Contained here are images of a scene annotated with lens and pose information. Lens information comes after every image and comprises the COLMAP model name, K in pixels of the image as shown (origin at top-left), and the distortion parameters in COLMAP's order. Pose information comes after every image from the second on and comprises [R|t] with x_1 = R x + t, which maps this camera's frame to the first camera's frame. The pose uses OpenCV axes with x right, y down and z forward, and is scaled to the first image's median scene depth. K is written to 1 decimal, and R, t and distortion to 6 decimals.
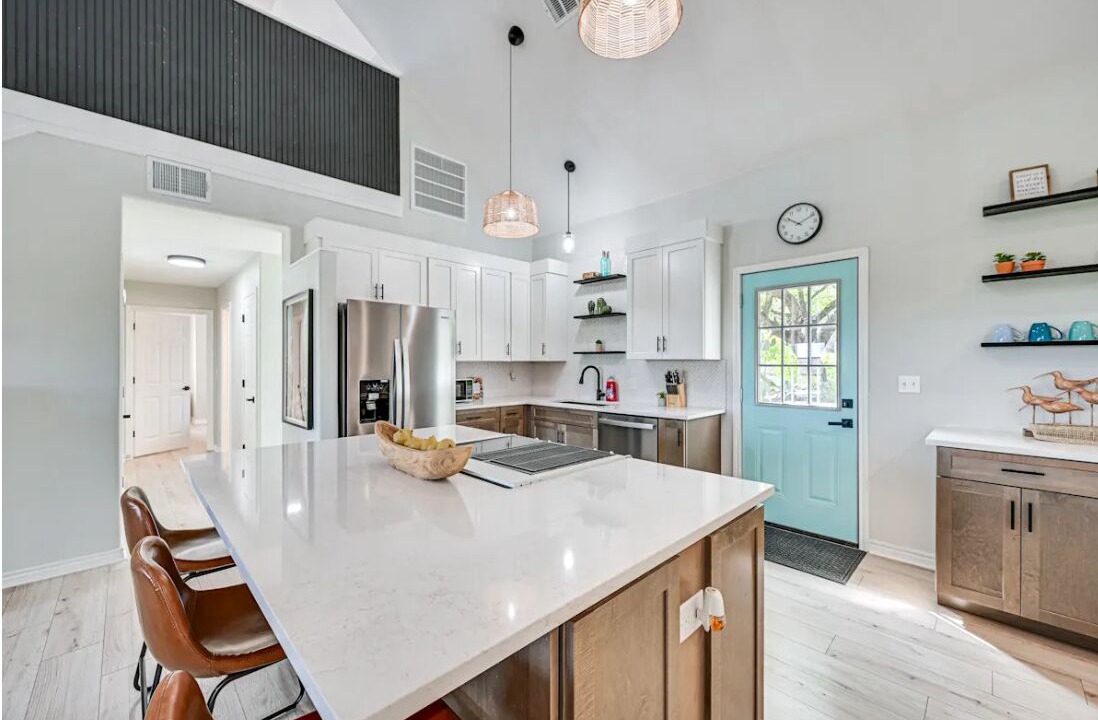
lens RADIAL K [[439.8, 0, 549.4], [0, 439.8, 361.7], [0, 0, 1]] dist [0.001981, 0.000433]
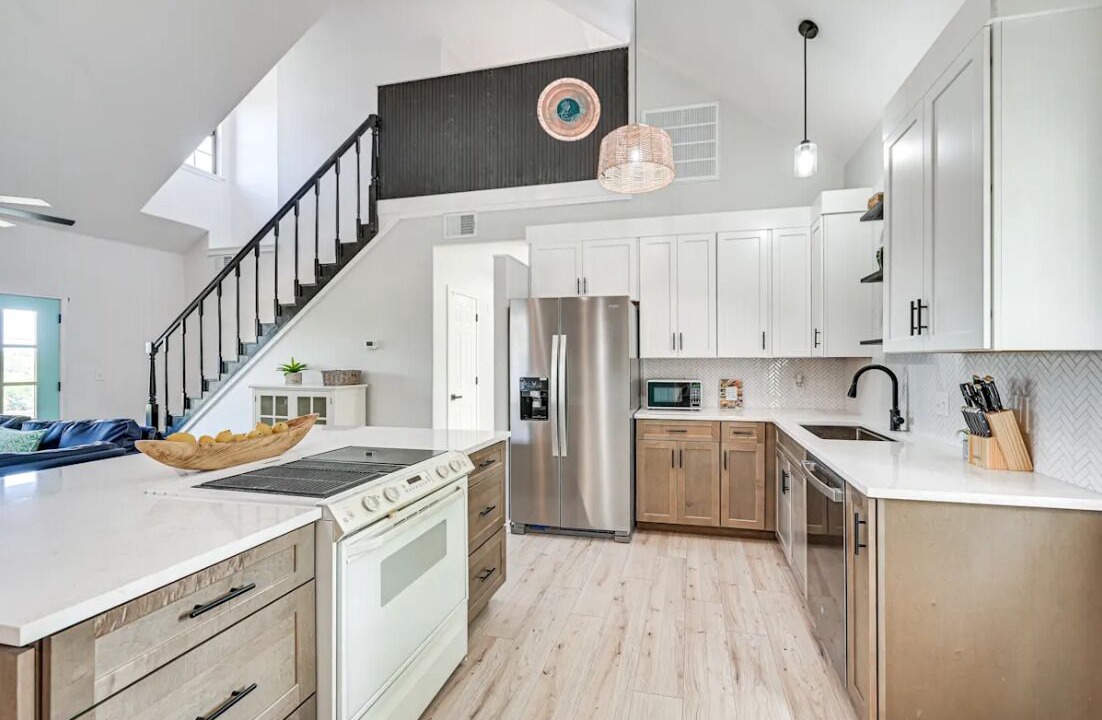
lens RADIAL K [[457.5, 0, 581.2], [0, 457.5, 359.0], [0, 0, 1]] dist [-0.002601, -0.000031]
pose [[0.540801, -0.002489, -0.841147, 0.381320], [0.003947, 0.999992, -0.000421, 0.000513], [0.841141, -0.003092, 0.540807, 0.390693]]
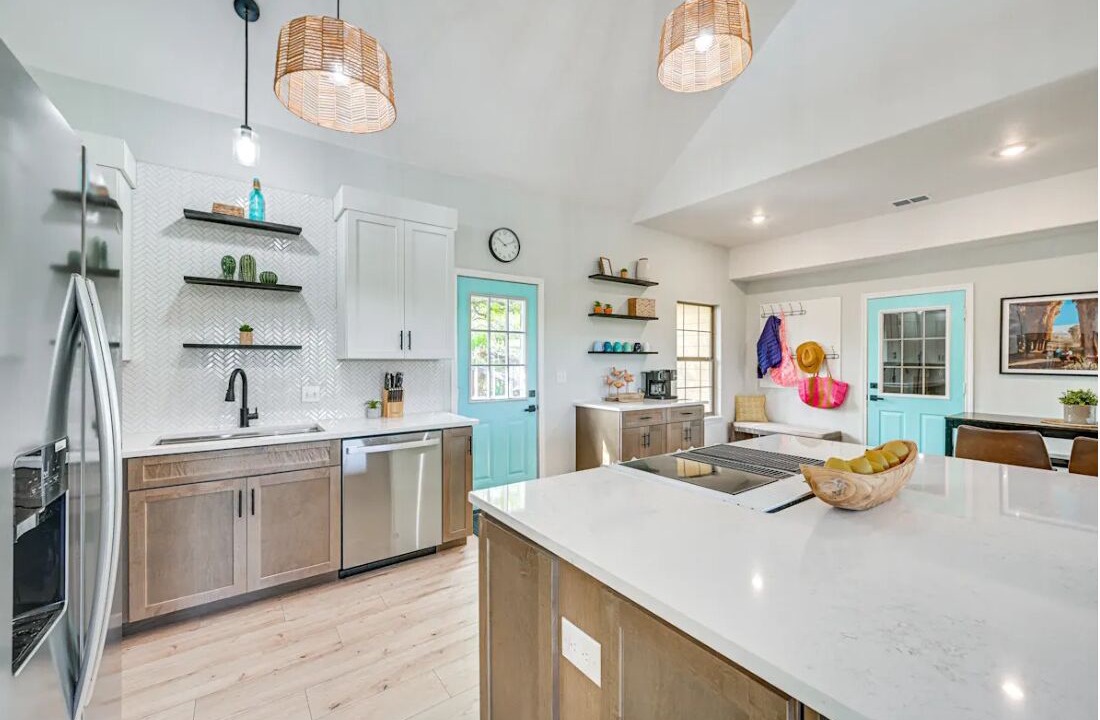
lens RADIAL K [[440.6, 0, 544.6], [0, 440.6, 357.8], [0, 0, 1]] dist [0.001981, 0.000433]
pose [[0.147832, 0.007783, 0.988982, -0.425381], [-0.002299, 0.999969, -0.007526, -0.001755], [-0.989010, -0.001161, 0.147846, 0.523264]]
